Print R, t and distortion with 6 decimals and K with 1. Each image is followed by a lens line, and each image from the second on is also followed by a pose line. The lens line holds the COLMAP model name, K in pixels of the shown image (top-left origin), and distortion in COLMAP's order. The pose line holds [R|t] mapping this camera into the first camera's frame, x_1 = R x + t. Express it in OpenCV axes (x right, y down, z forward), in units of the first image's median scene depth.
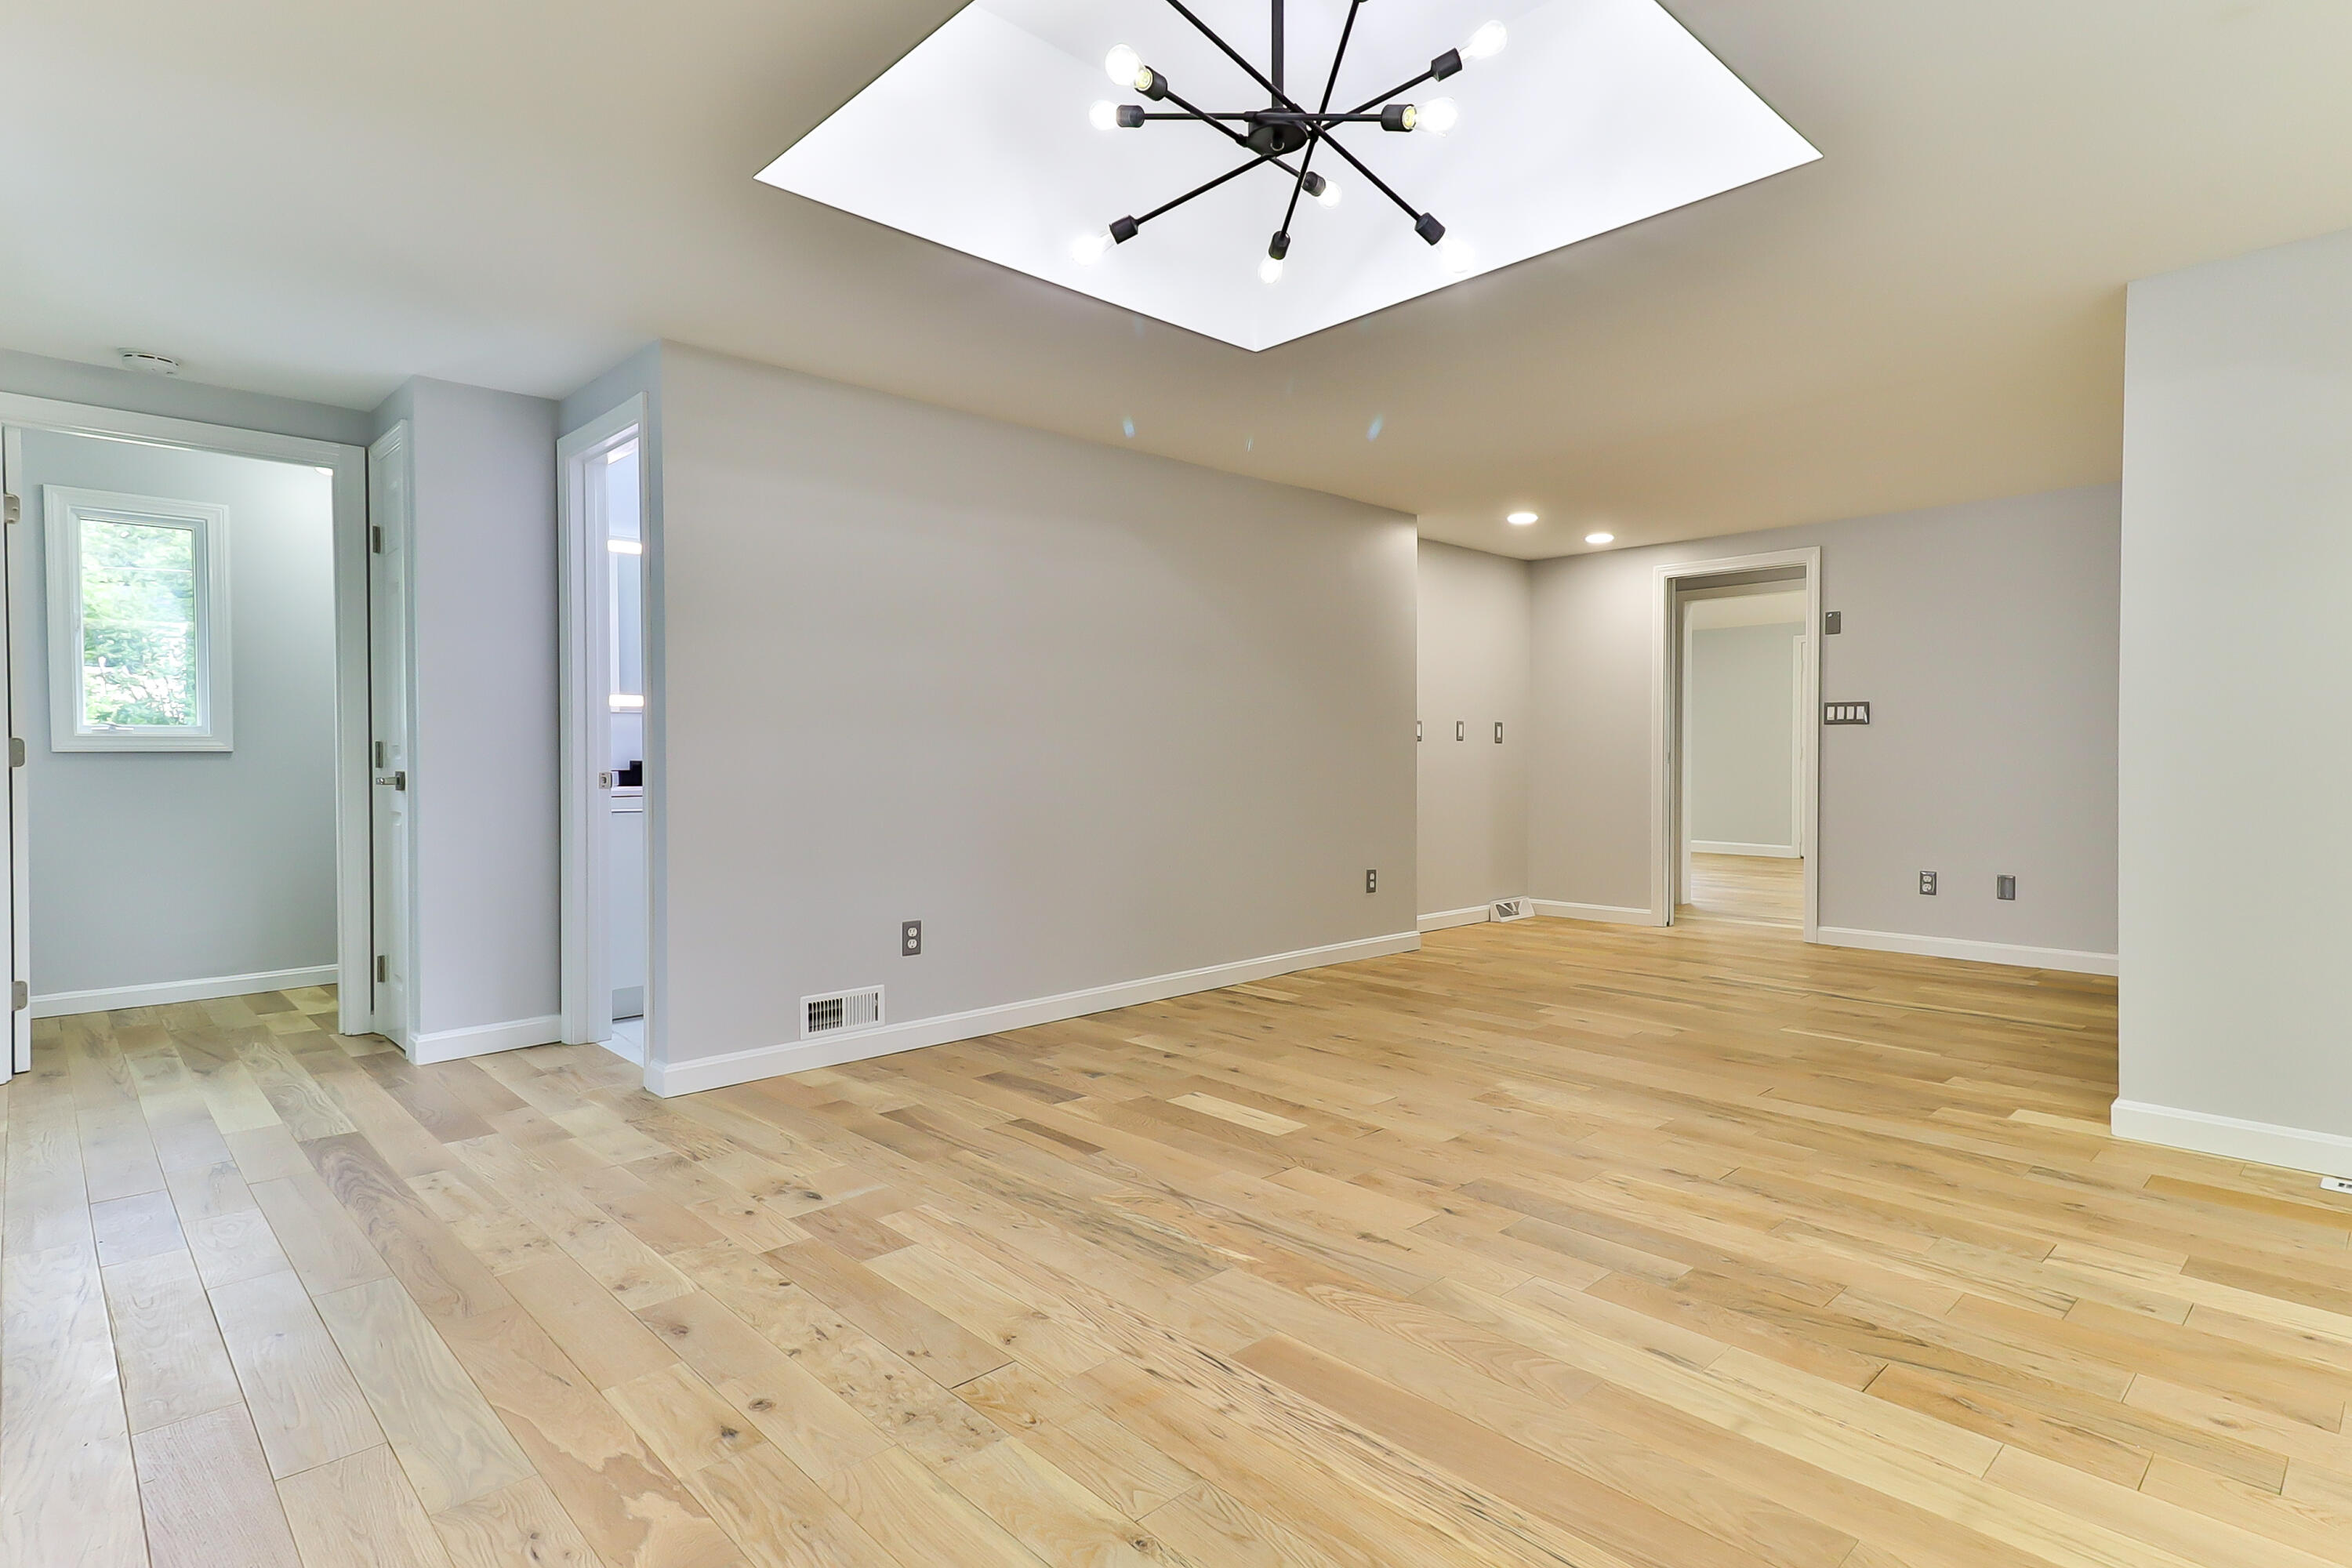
lens RADIAL K [[1199.9, 0, 1193.3], [0, 1199.9, 764.9], [0, 0, 1]] dist [0.028870, -0.000374]
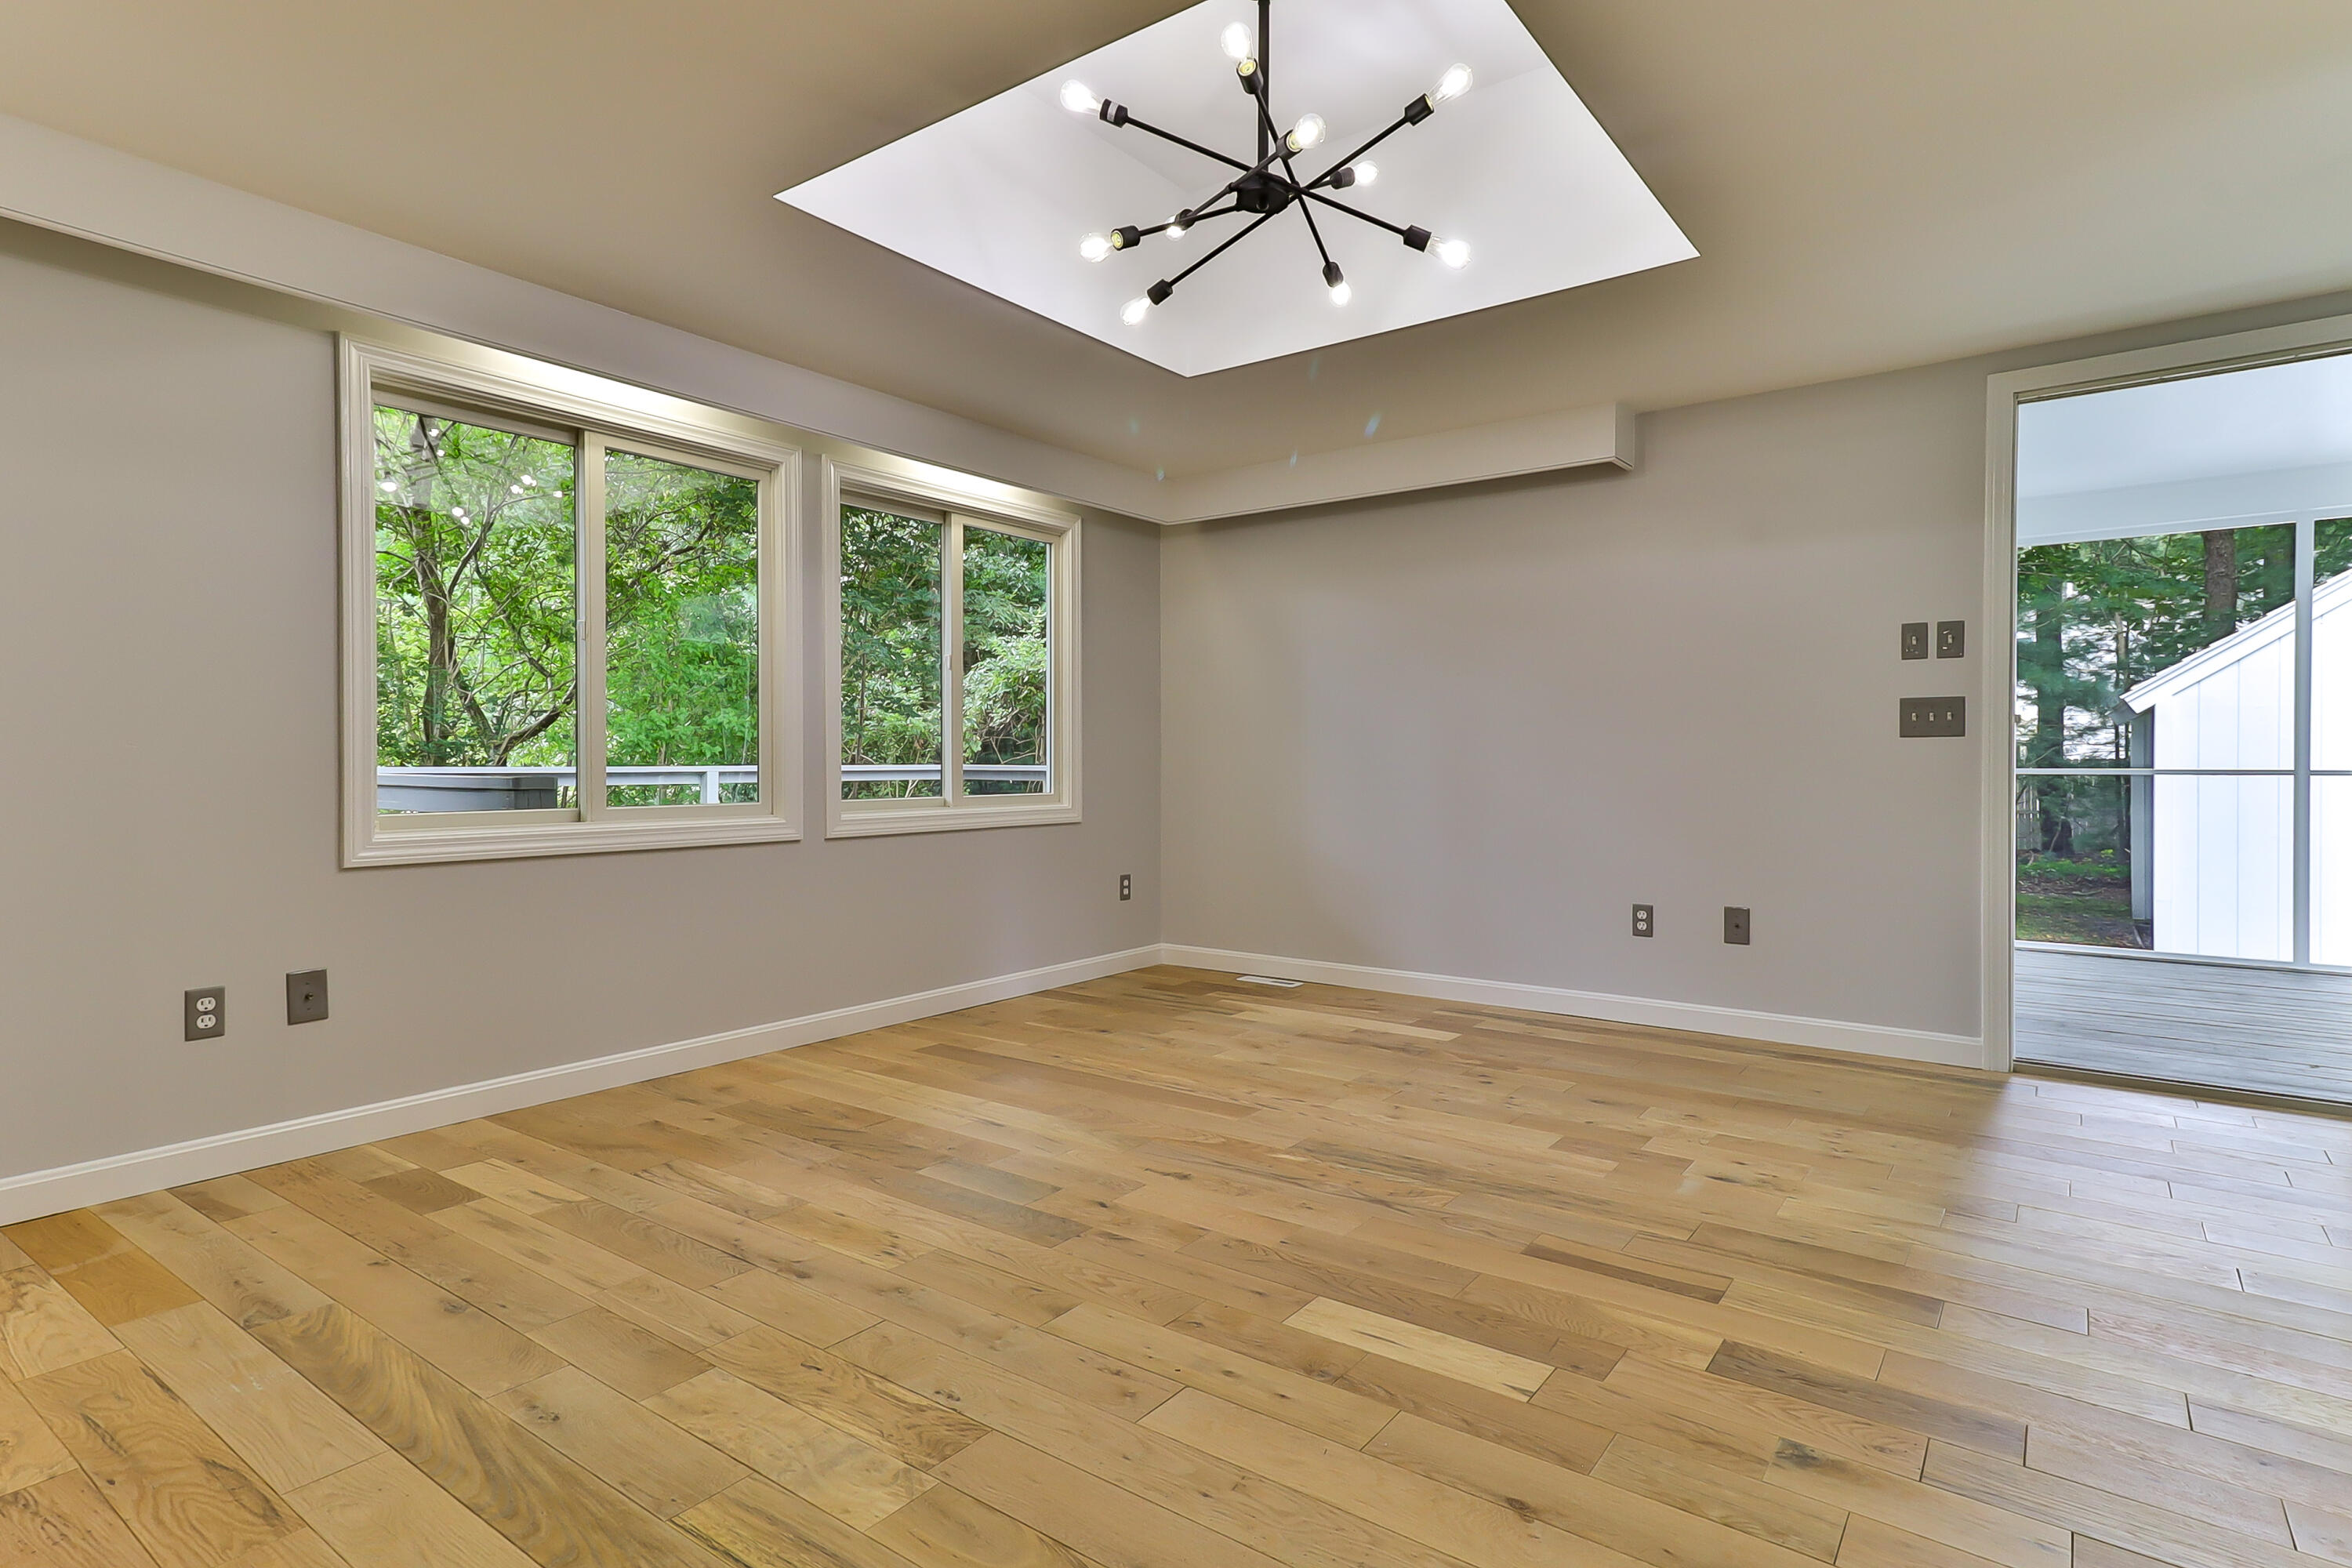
lens RADIAL K [[1199.9, 0, 1193.3], [0, 1199.9, 764.9], [0, 0, 1]] dist [0.028870, -0.000374]
pose [[-0.985267, 0.000838, -0.171024, 0.298105], [-0.001992, 0.999864, 0.016375, -0.007813], [0.171014, 0.016475, -0.985131, 1.920264]]
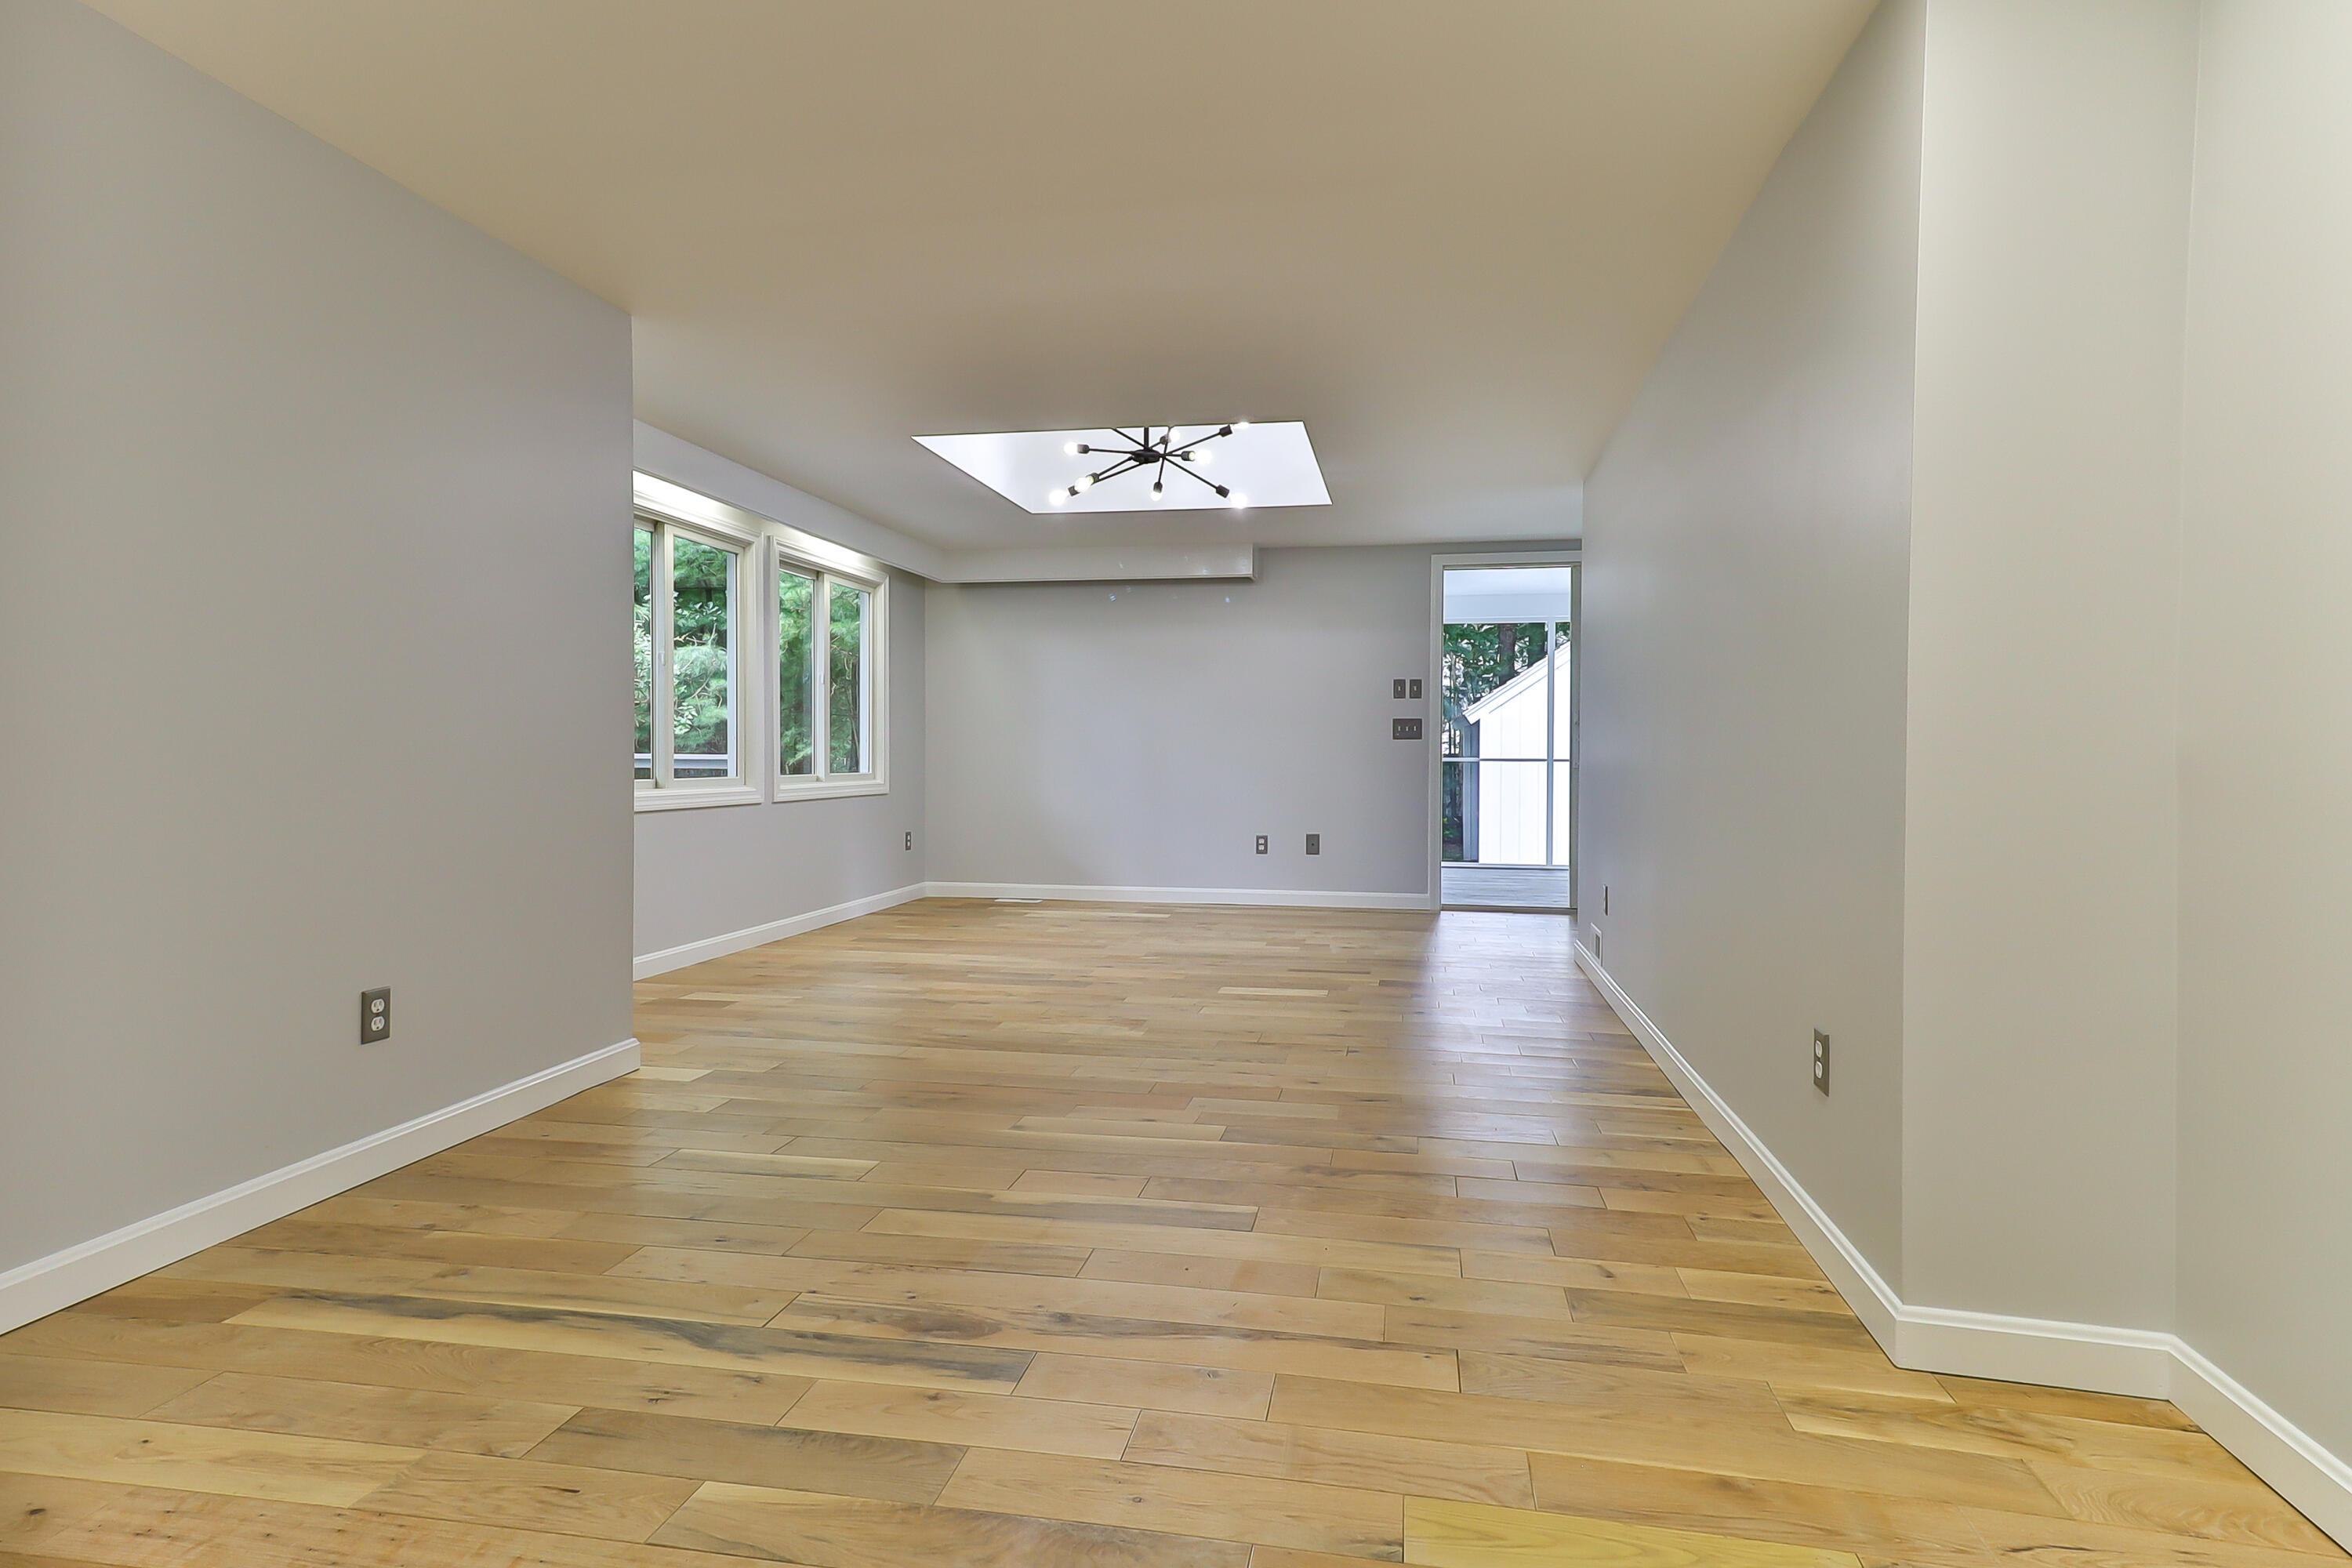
lens RADIAL K [[1199.9, 0, 1193.3], [0, 1199.9, 764.9], [0, 0, 1]] dist [0.028870, -0.000374]
pose [[-0.813260, 0.001877, -0.581898, 1.153429], [-0.011557, 0.999745, 0.019378, -0.008282], [0.581786, 0.022484, -0.813031, 2.575182]]
